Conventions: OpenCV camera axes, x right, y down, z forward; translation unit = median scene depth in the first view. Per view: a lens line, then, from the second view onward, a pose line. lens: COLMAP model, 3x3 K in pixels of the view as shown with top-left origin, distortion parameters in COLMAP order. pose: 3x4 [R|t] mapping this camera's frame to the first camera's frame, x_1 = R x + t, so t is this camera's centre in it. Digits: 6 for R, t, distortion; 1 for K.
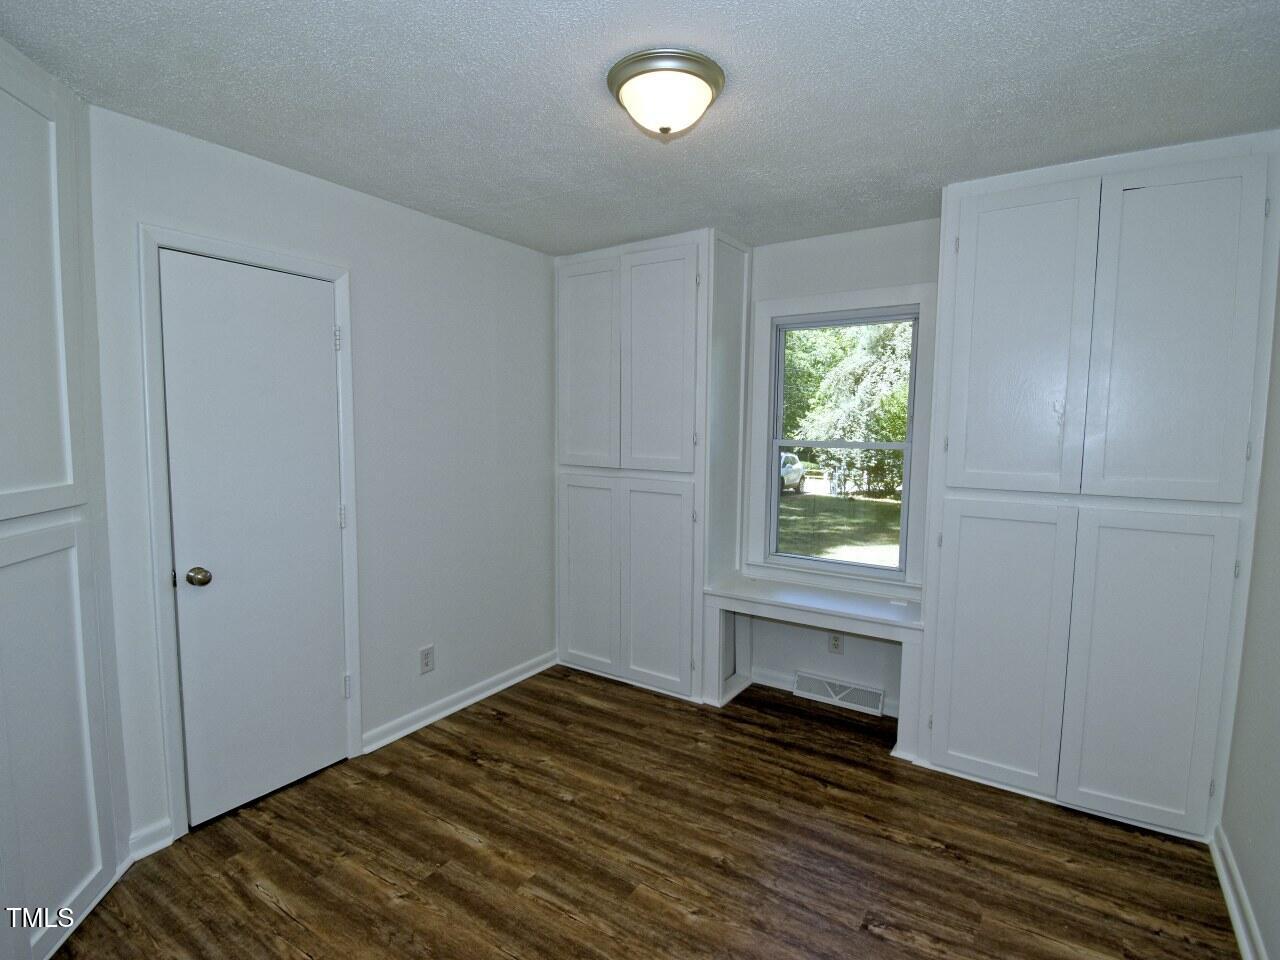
lens RADIAL K [[639.9, 0, 644.7], [0, 639.9, 474.1], [0, 0, 1]] dist [-0.003295, -0.011363]
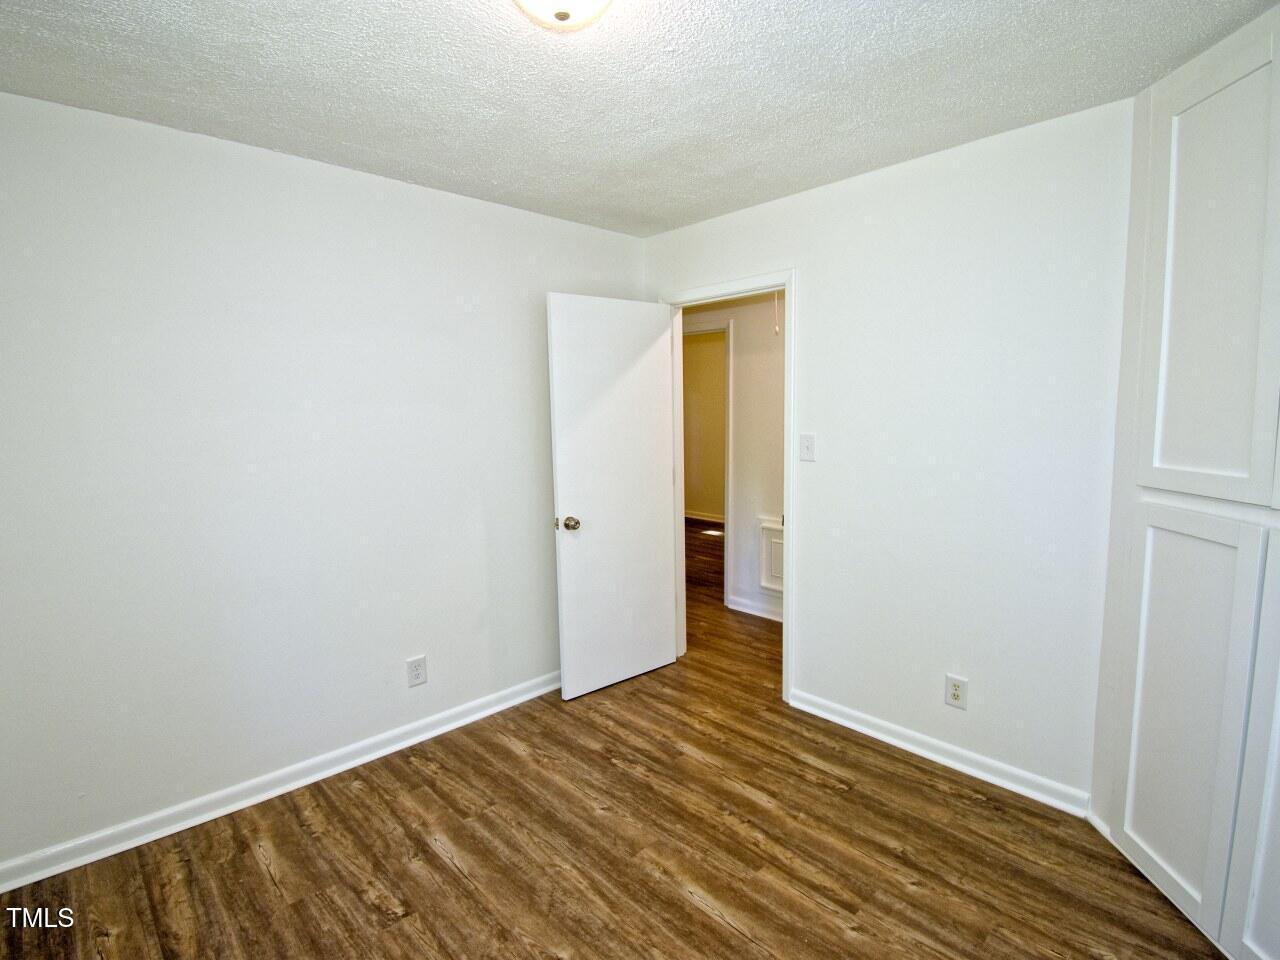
lens RADIAL K [[639.9, 0, 637.8], [0, 639.9, 479.8], [0, 0, 1]] dist [-0.003295, -0.011363]
pose [[-0.971408, -0.022587, 0.236341, -0.191492], [0.024323, 0.980759, 0.193702, -0.122685], [-0.236169, 0.193912, -0.952167, 1.437558]]
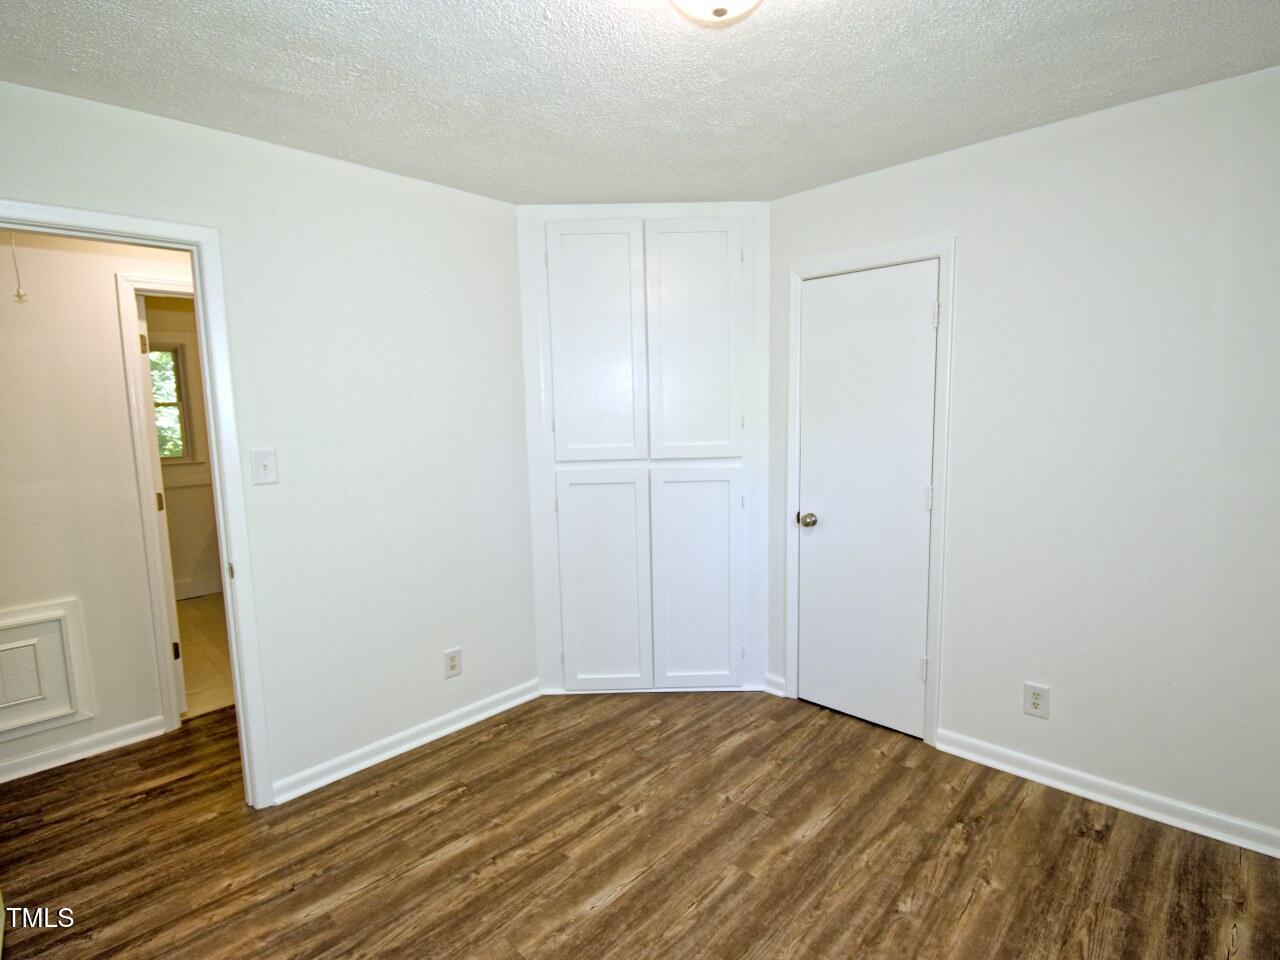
lens RADIAL K [[639.9, 0, 644.9], [0, 639.9, 481.0], [0, 0, 1]] dist [-0.003295, -0.011363]
pose [[-0.181333, 0.110055, -0.977244, 0.670609], [-0.057557, 0.990827, 0.122265, -0.066409], [0.981736, 0.078418, -0.173336, 0.876865]]
